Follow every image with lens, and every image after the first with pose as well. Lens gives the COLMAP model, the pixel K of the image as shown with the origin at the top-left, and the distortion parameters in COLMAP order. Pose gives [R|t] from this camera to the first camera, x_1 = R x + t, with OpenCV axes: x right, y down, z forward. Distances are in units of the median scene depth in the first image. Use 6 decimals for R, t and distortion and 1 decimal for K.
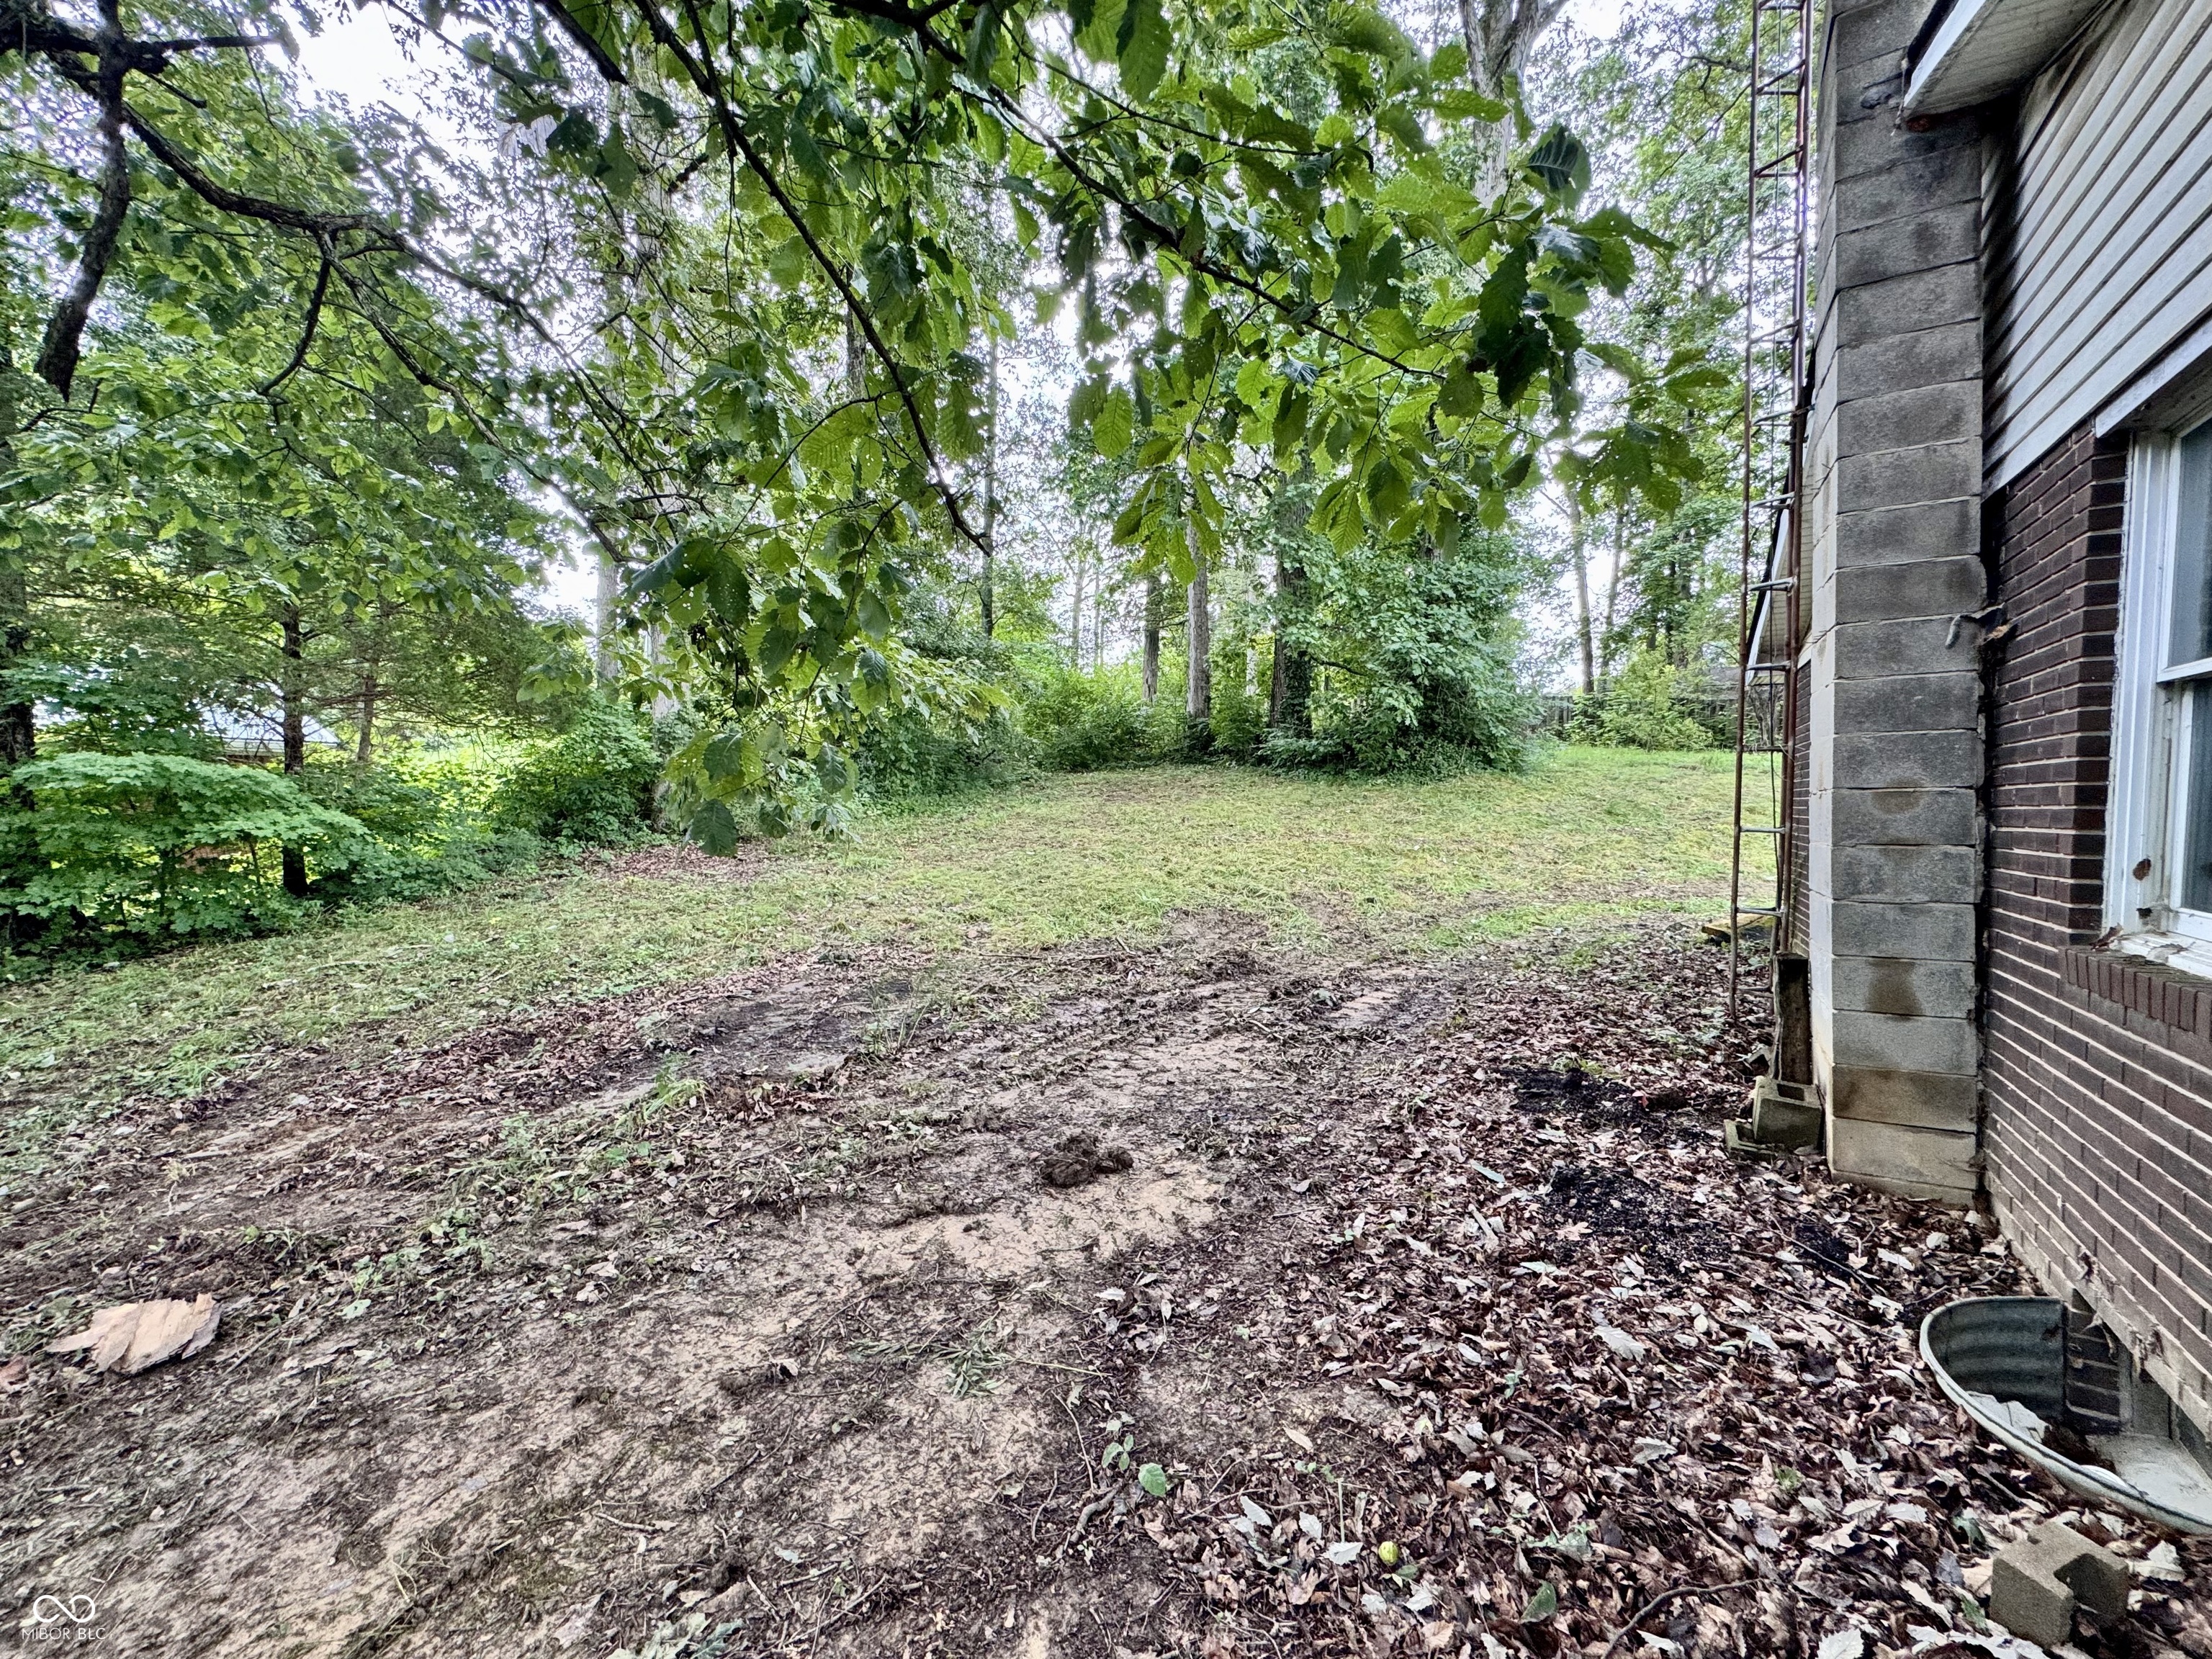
lens RADIAL K [[884.0, 0, 1107.7], [0, 884.0, 822.3], [0, 0, 1]] dist [-0.011708, -0.000182]
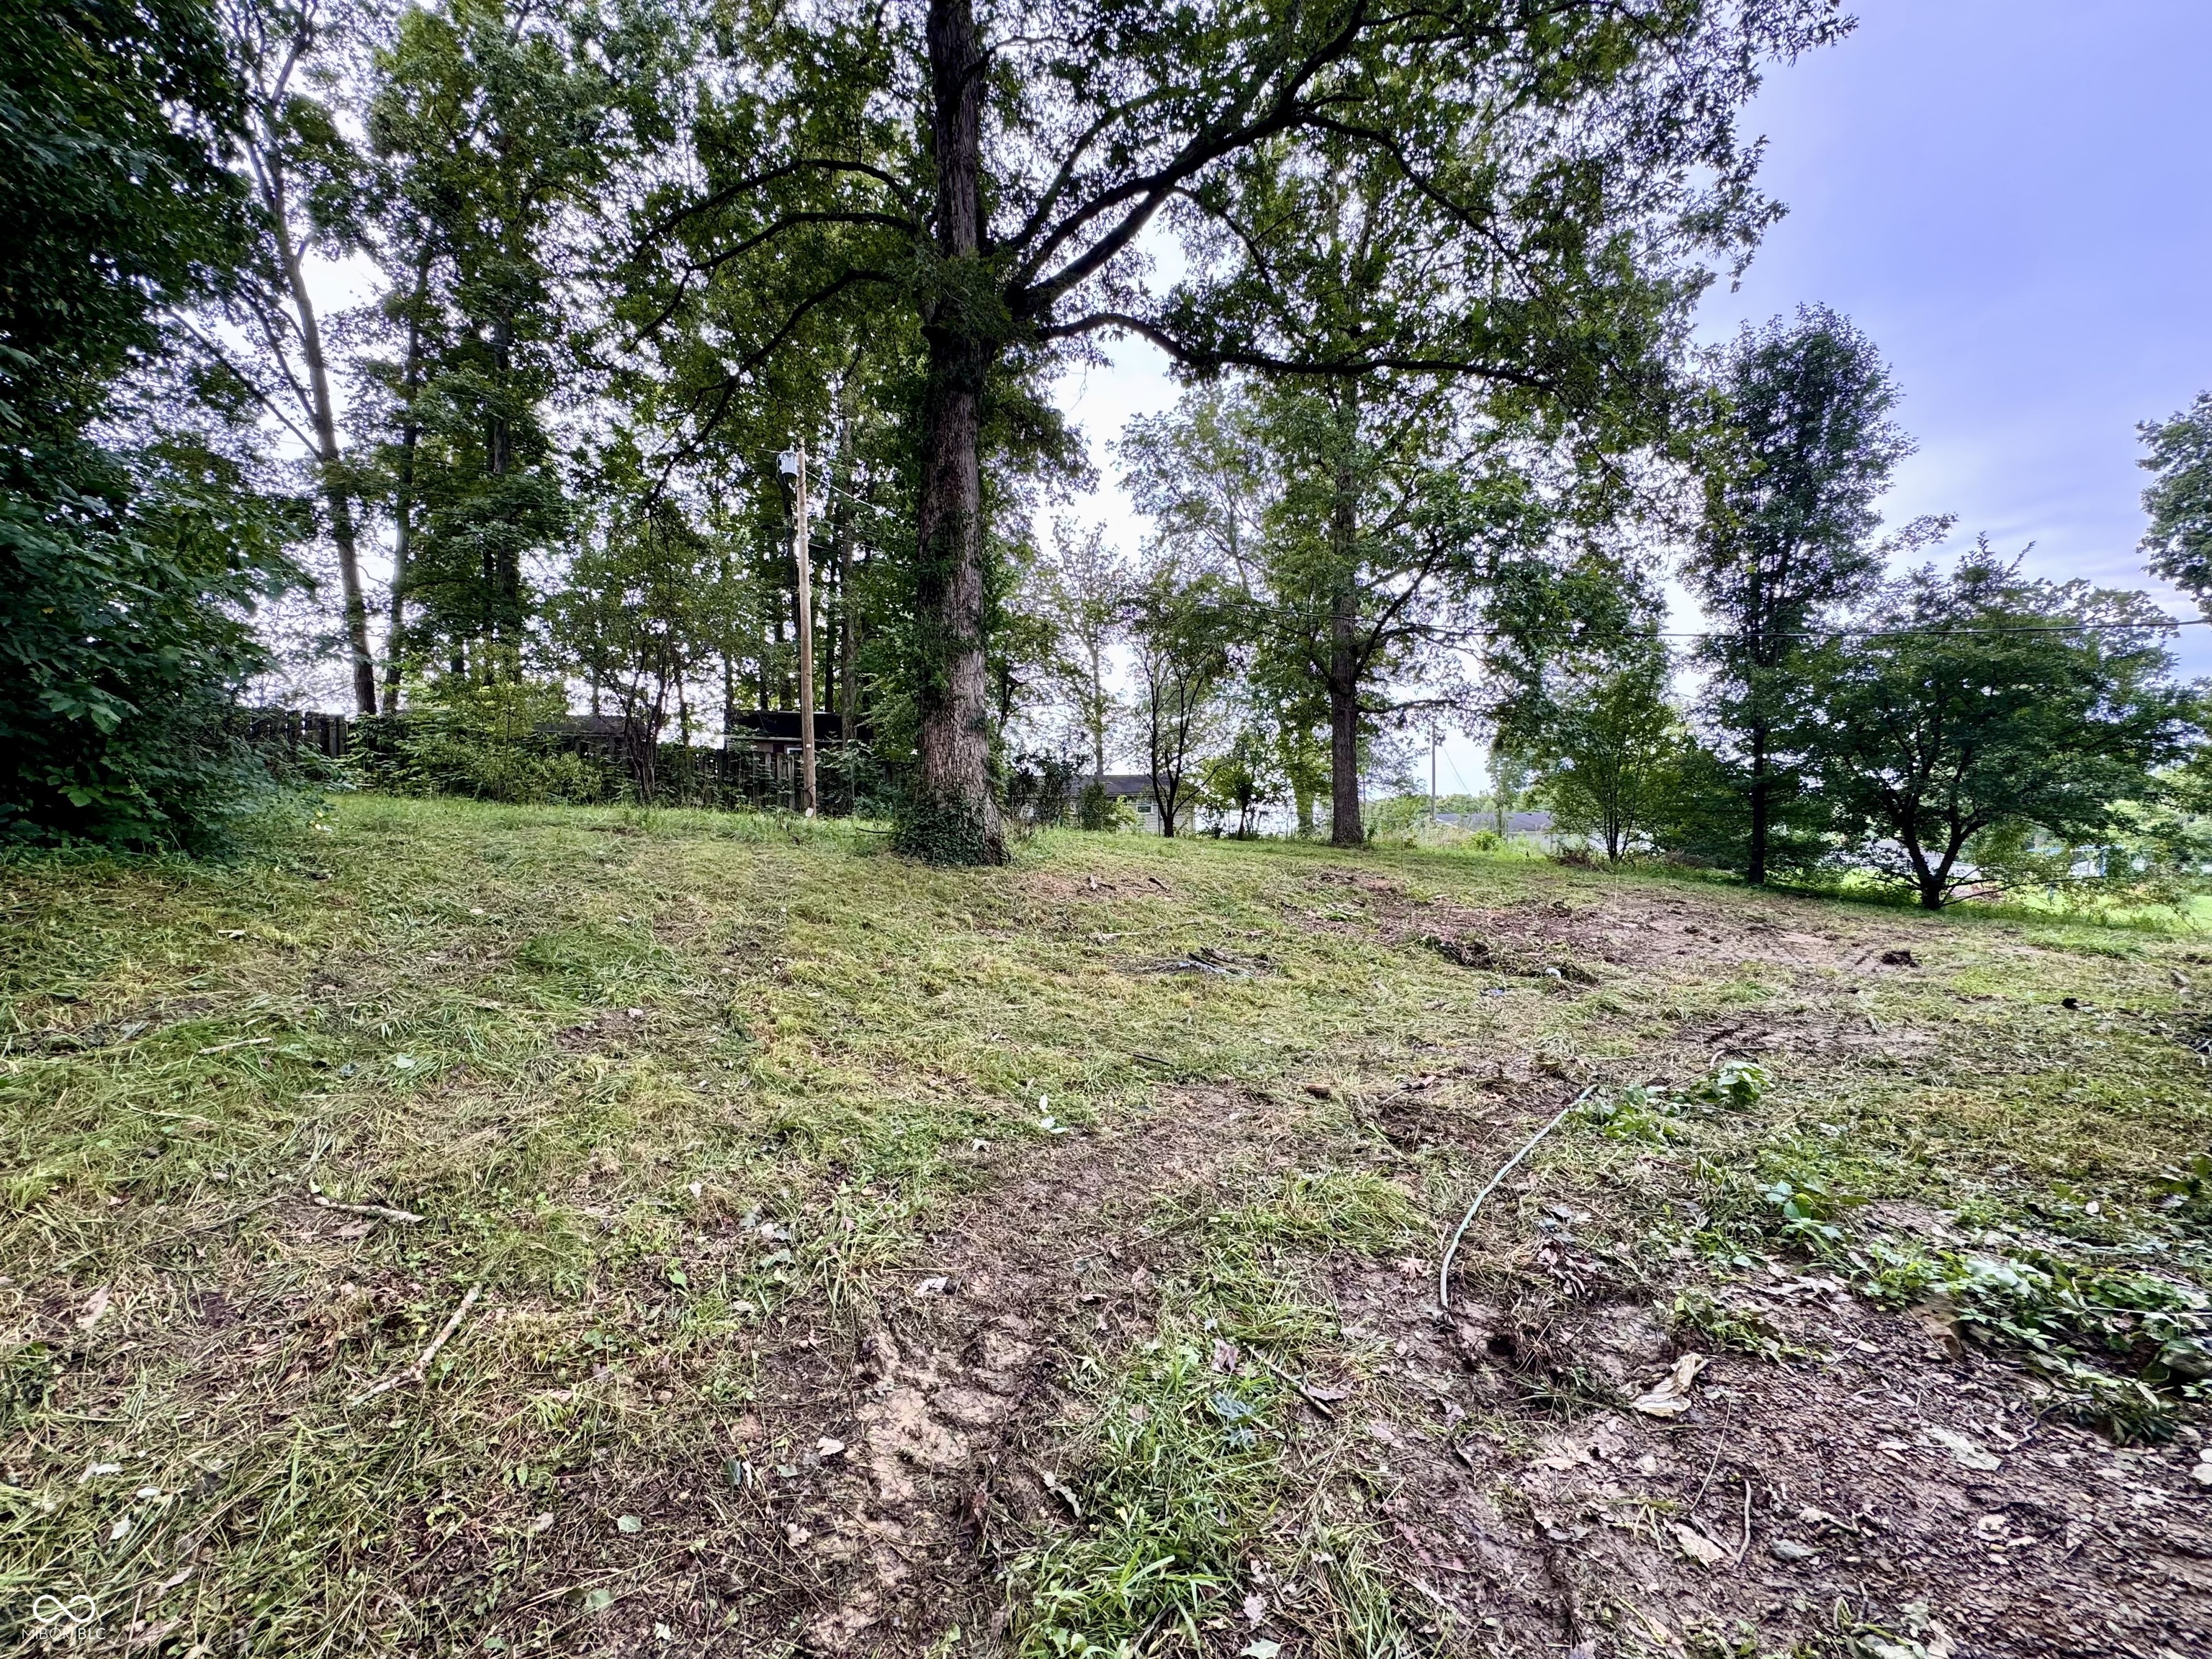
lens RADIAL K [[884.0, 0, 1108.1], [0, 884.0, 829.6], [0, 0, 1]] dist [-0.011708, -0.000182]
pose [[0.350933, -0.011435, 0.936331, 0.171626], [0.074101, 0.997129, -0.015596, -0.021166], [-0.933464, 0.074857, 0.350772, 0.349444]]
